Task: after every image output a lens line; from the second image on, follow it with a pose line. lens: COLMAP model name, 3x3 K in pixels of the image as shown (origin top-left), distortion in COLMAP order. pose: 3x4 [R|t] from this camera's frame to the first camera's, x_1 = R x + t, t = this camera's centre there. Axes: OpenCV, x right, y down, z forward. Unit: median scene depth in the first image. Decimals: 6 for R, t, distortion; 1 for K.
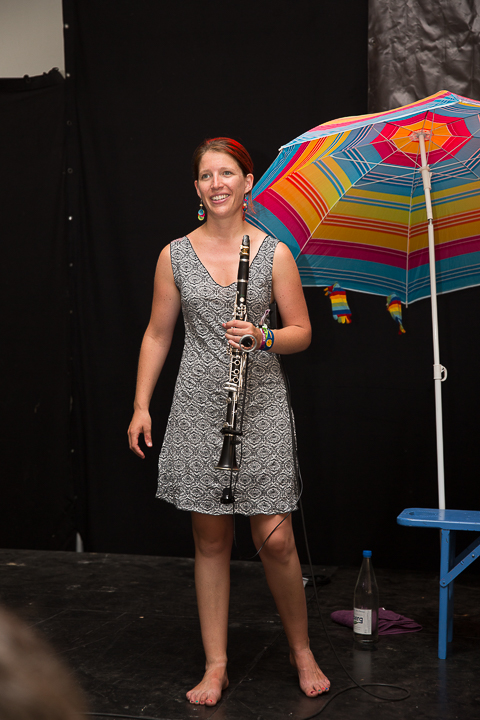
lens RADIAL K [[1489.3, 0, 240.0], [0, 1489.3, 360.0], [0, 0, 1]] dist [0.685383, -4.718426]
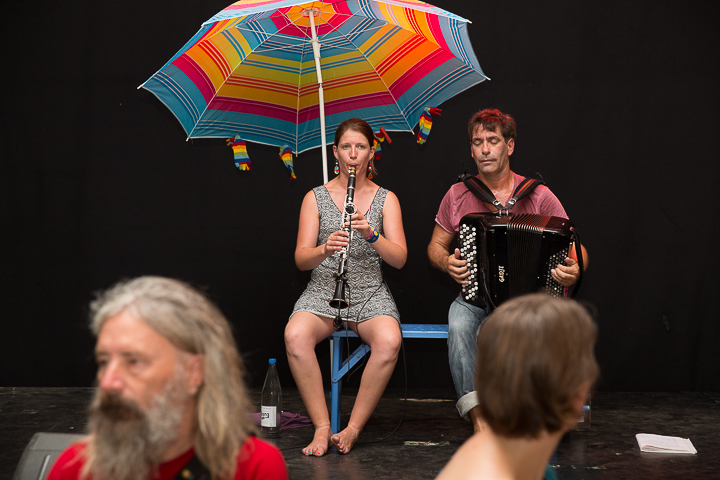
lens RADIAL K [[1489.3, 0, 360.0], [0, 1489.3, 240.0], [0, 0, 1]] dist [0.685383, -4.718426]
pose [[0.985213, -0.016344, 0.170551, -0.042841], [0.013481, 0.999748, 0.017932, 0.010437], [-0.170801, -0.015368, 0.985186, -0.163085]]
